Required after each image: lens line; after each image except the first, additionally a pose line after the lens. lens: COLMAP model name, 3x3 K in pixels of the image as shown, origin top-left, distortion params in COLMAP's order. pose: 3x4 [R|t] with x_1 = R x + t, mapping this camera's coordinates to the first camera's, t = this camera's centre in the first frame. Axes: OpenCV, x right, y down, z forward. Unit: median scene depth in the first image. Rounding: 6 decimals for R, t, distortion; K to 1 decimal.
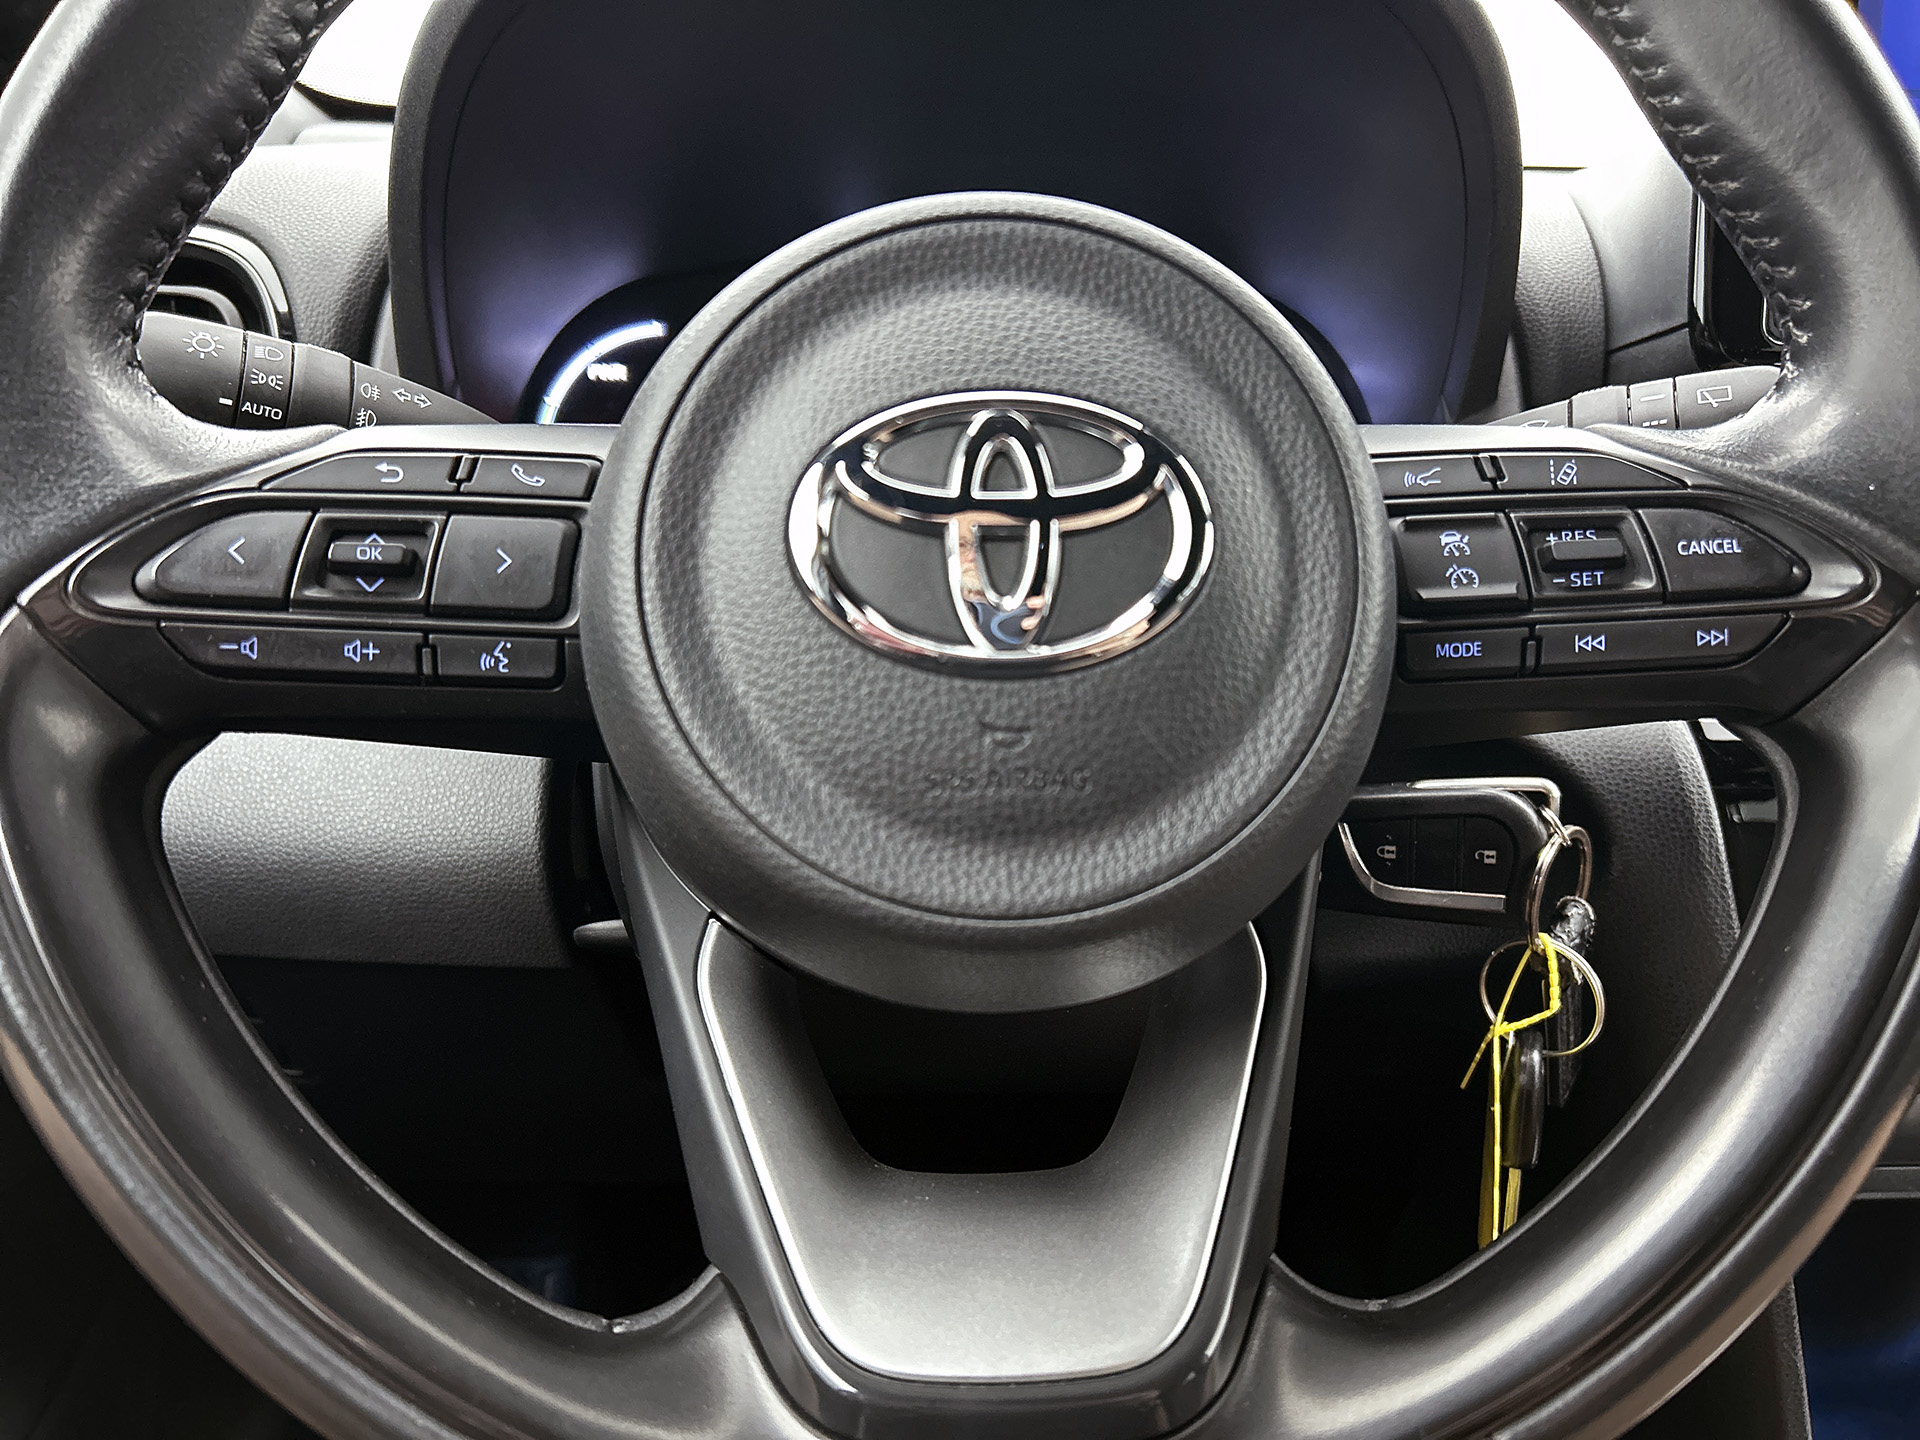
lens RADIAL K [[1456.9, 0, 960.0], [0, 1456.9, 720.0], [0, 0, 1]] dist [0.057836, -0.072969]
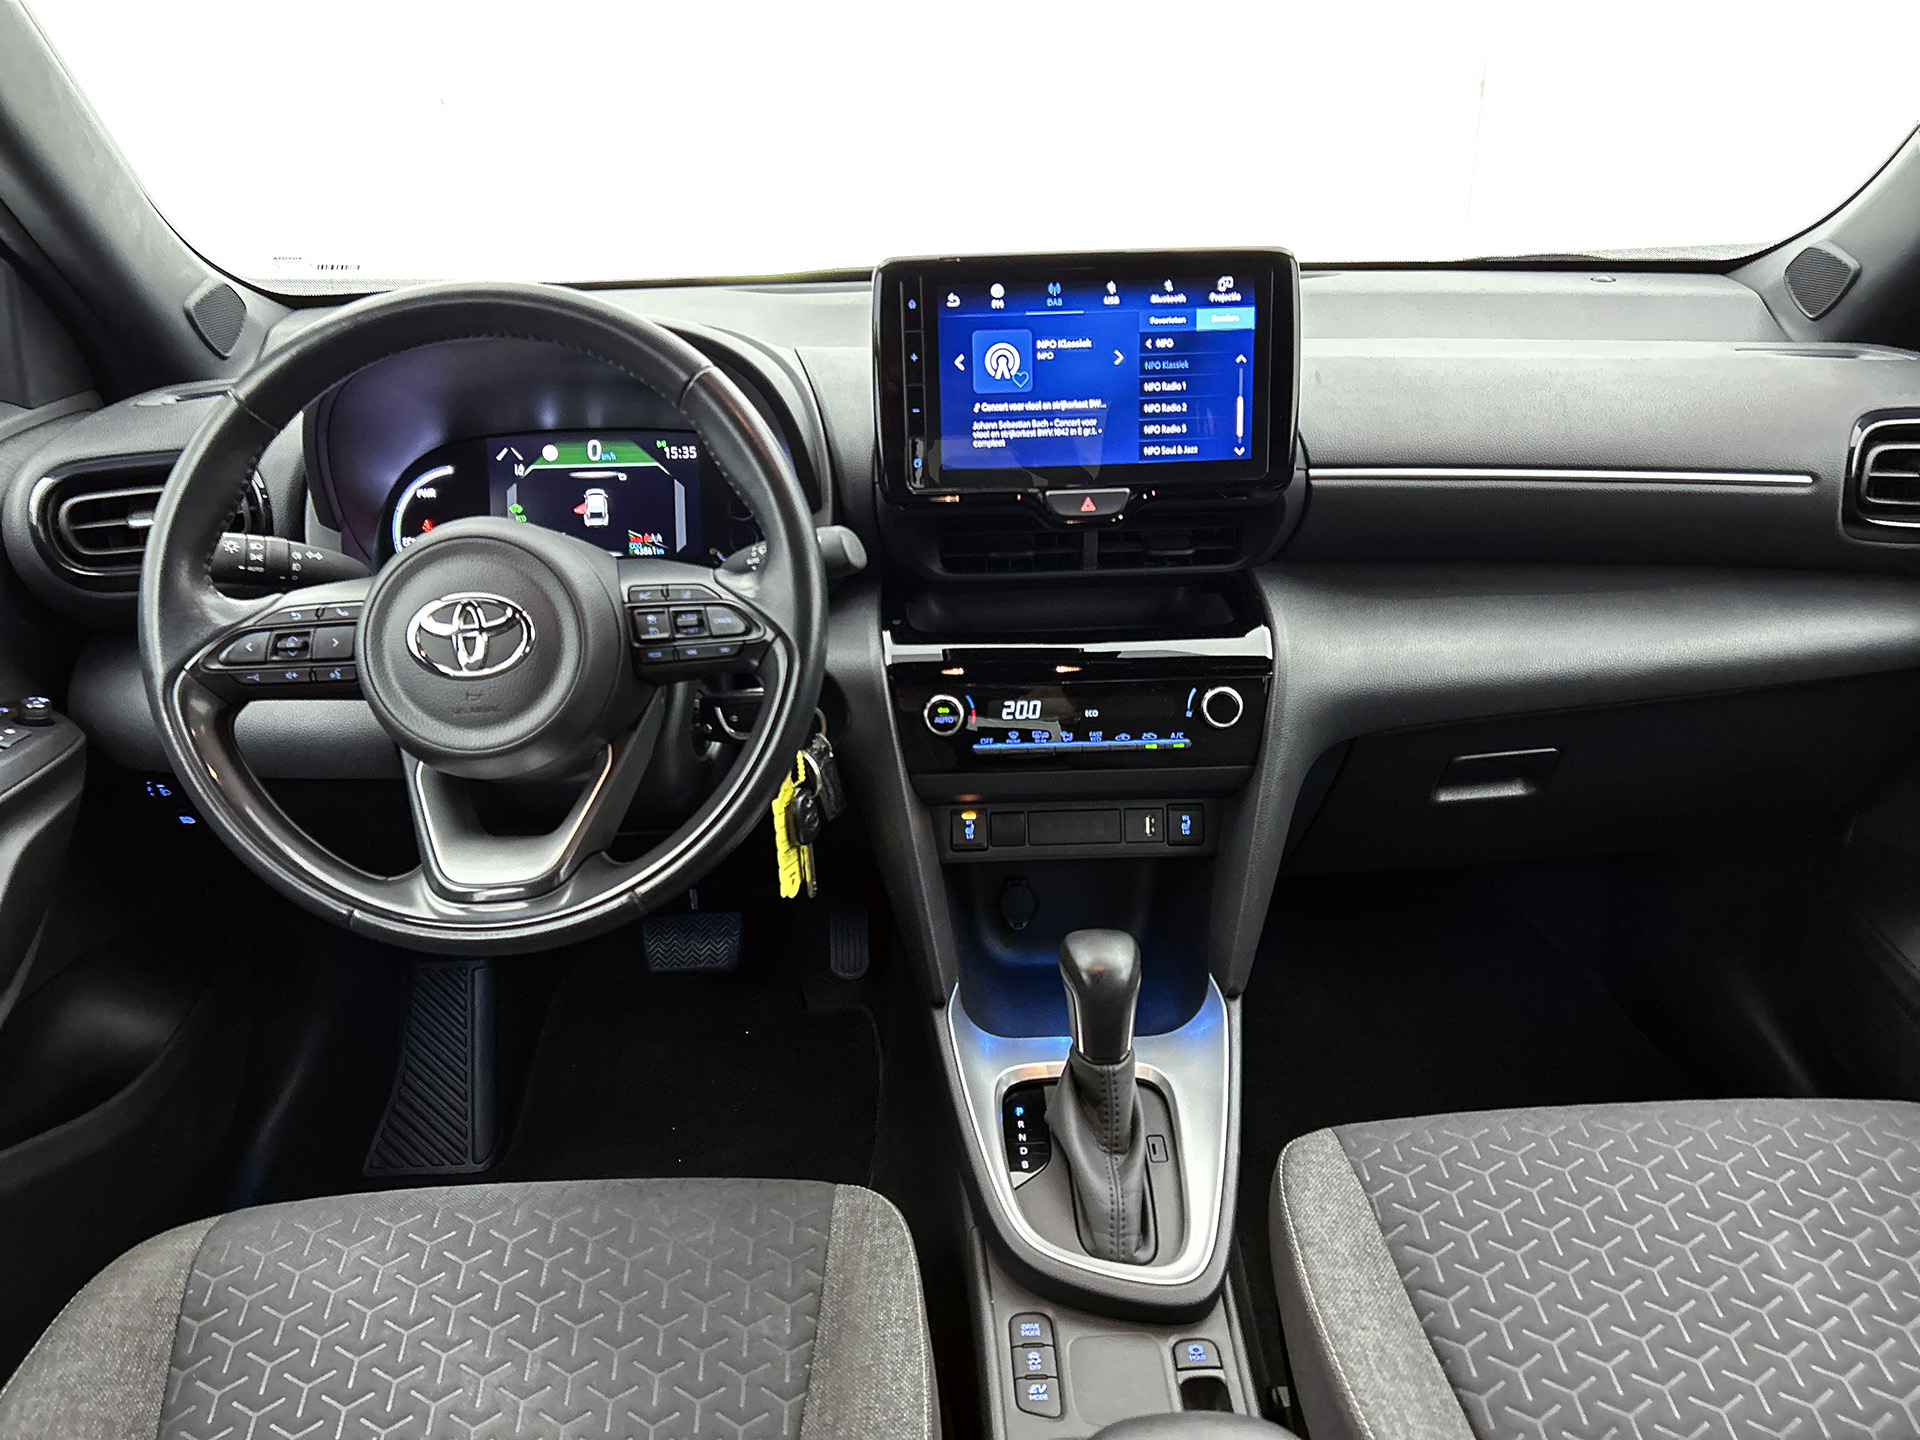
lens RADIAL K [[1456.9, 0, 960.0], [0, 1456.9, 720.0], [0, 0, 1]] dist [0.057836, -0.072969]
pose [[0.997682, -0.044730, -0.051279, 1.136640], [0.049557, 0.994040, 0.097098, -0.179674], [0.046630, -0.099415, 0.993953, -1.999049]]
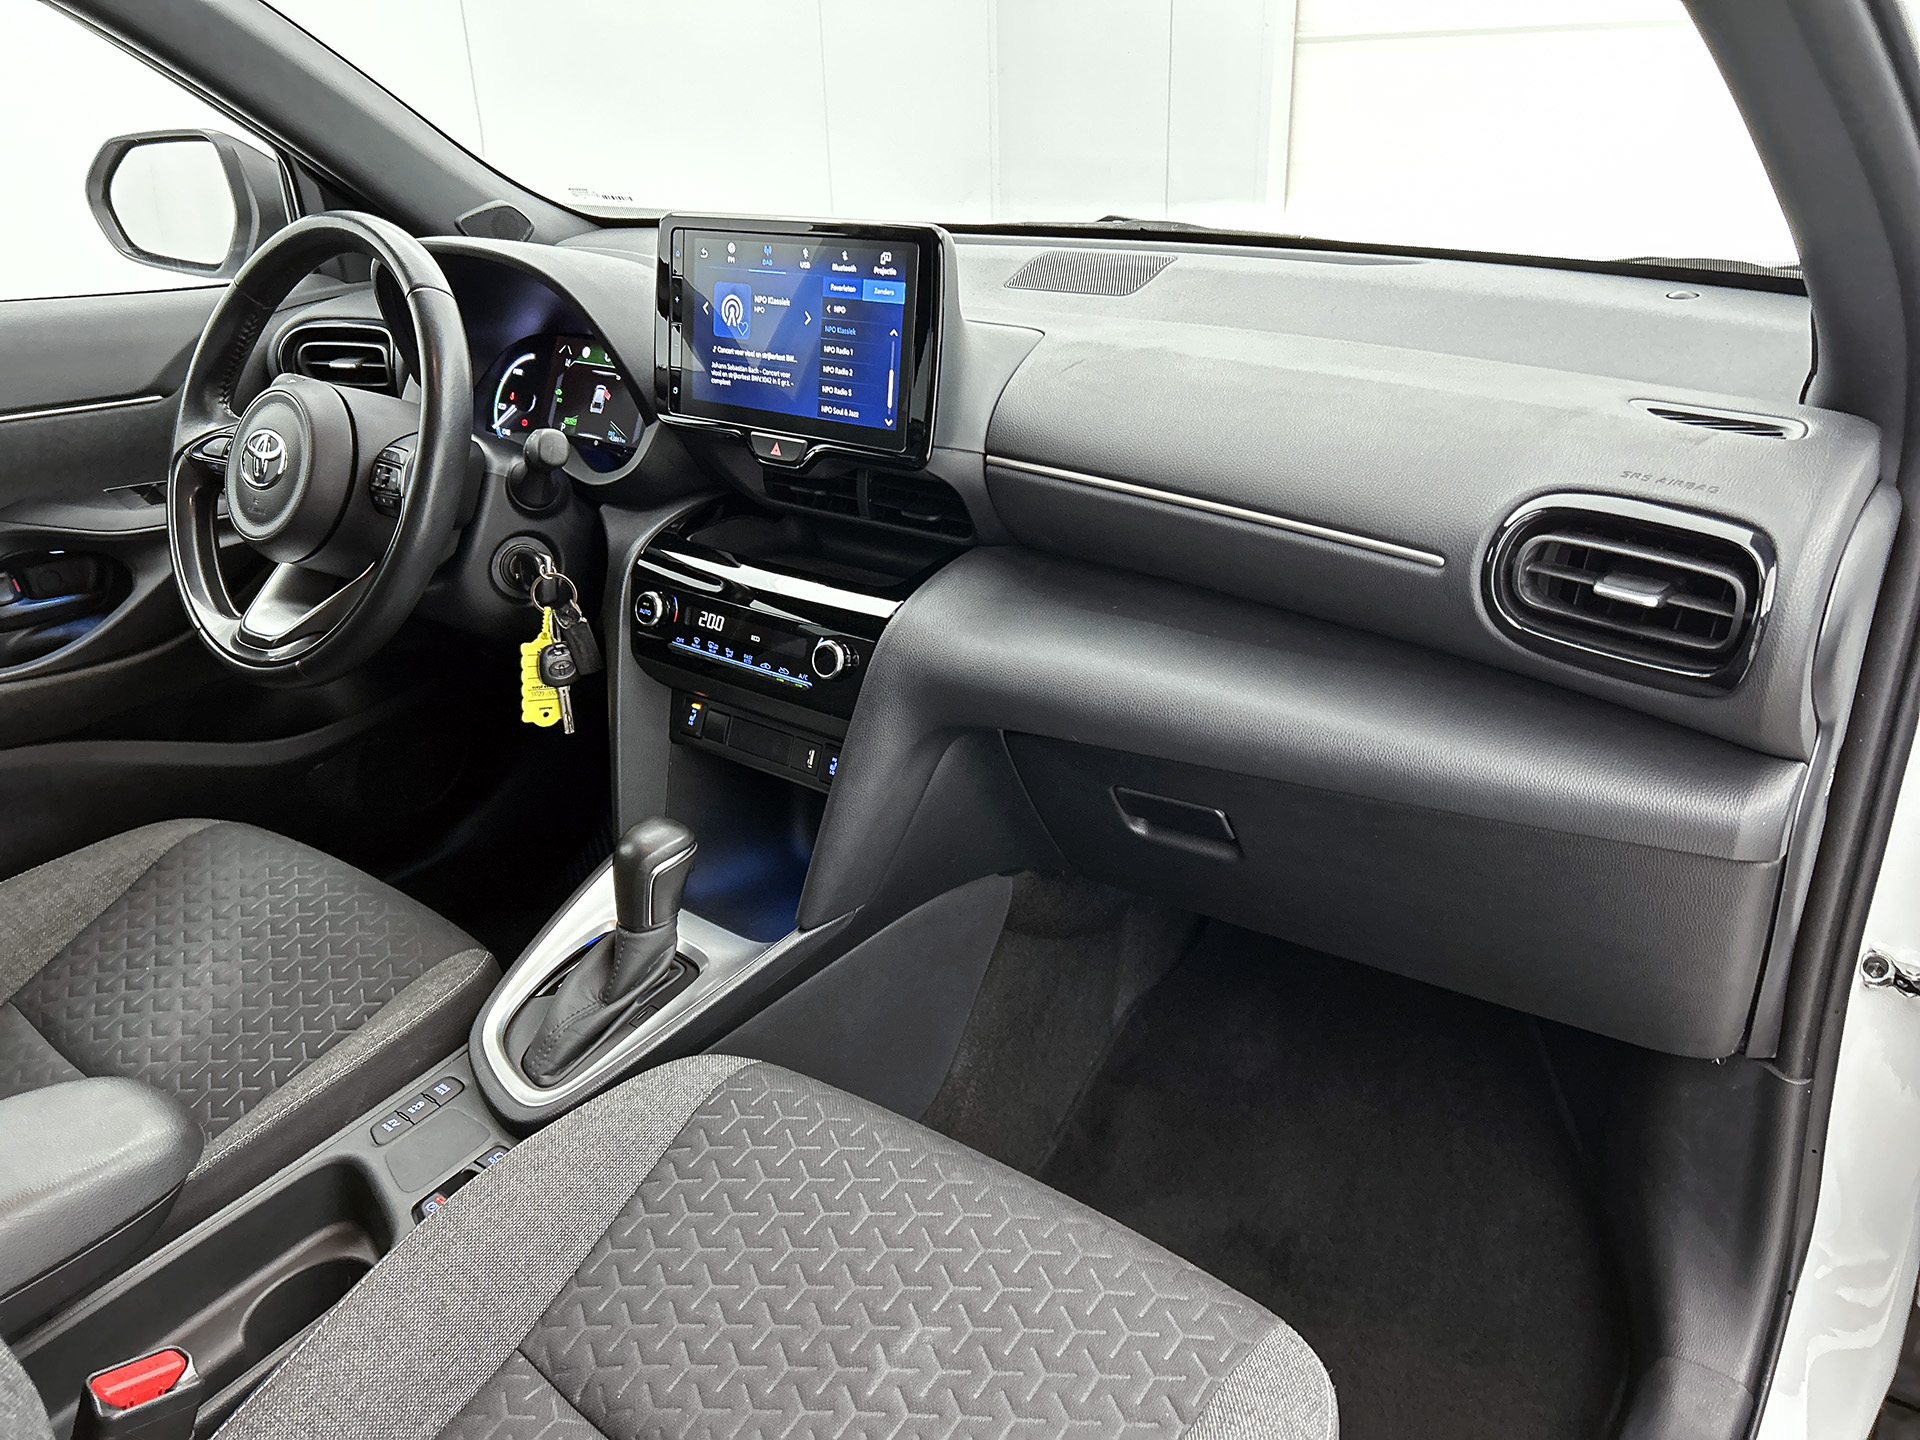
lens RADIAL K [[1456.9, 0, 960.0], [0, 1456.9, 720.0], [0, 0, 1]] dist [0.057836, -0.072969]
pose [[0.755100, 0.214878, -0.619397, 4.238145], [-0.144672, 0.976086, 0.162251, -0.341269], [0.639449, -0.032906, 0.768129, -1.100470]]
